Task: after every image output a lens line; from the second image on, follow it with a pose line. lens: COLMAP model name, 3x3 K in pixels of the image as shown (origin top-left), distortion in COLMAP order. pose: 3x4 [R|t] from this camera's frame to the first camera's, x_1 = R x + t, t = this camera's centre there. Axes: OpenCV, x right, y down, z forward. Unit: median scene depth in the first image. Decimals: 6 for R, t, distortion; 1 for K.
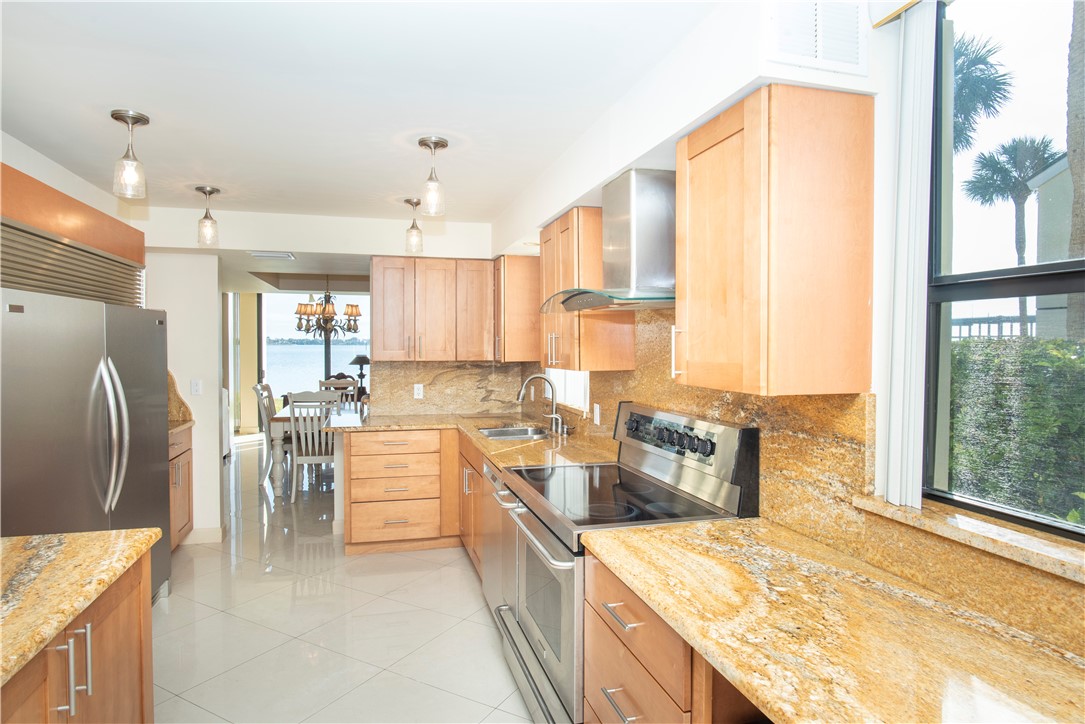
lens RADIAL K [[621.9, 0, 542.3], [0, 621.9, 358.7], [0, 0, 1]] dist [-0.040473, 0.015396]
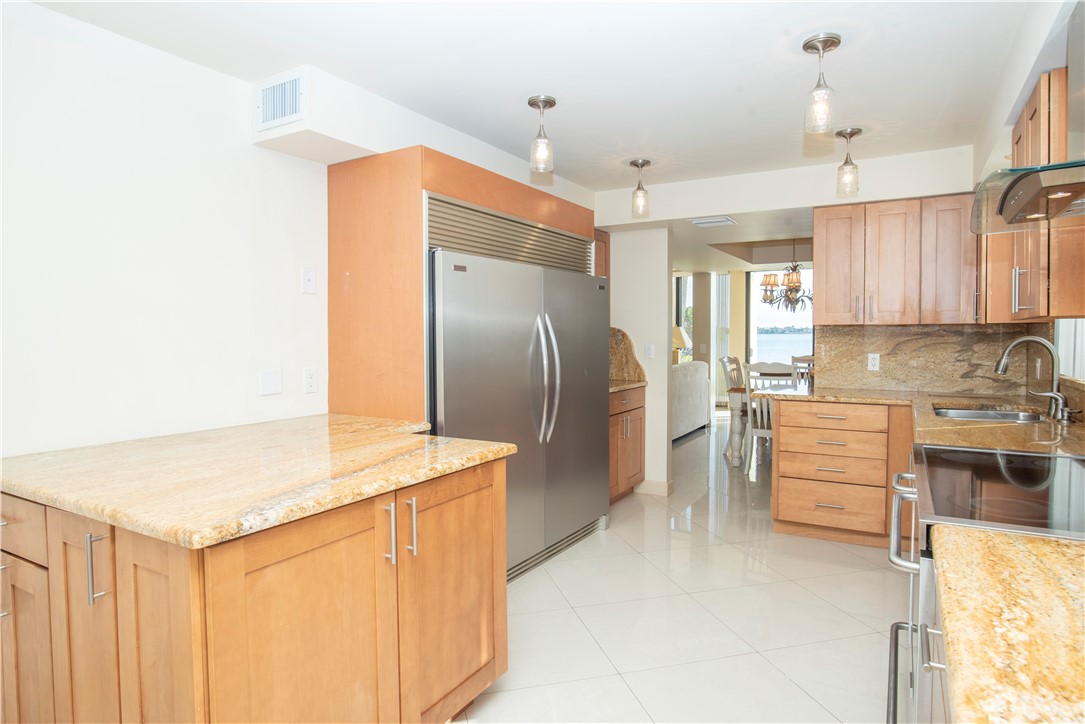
lens RADIAL K [[621.9, 0, 541.7], [0, 621.9, 358.9], [0, 0, 1]] dist [-0.040473, 0.015396]
pose [[0.696178, 0.023526, -0.717484, 0.101023], [-0.009920, 0.999683, 0.023153, 0.037508], [0.717801, -0.009001, 0.696190, 0.096068]]
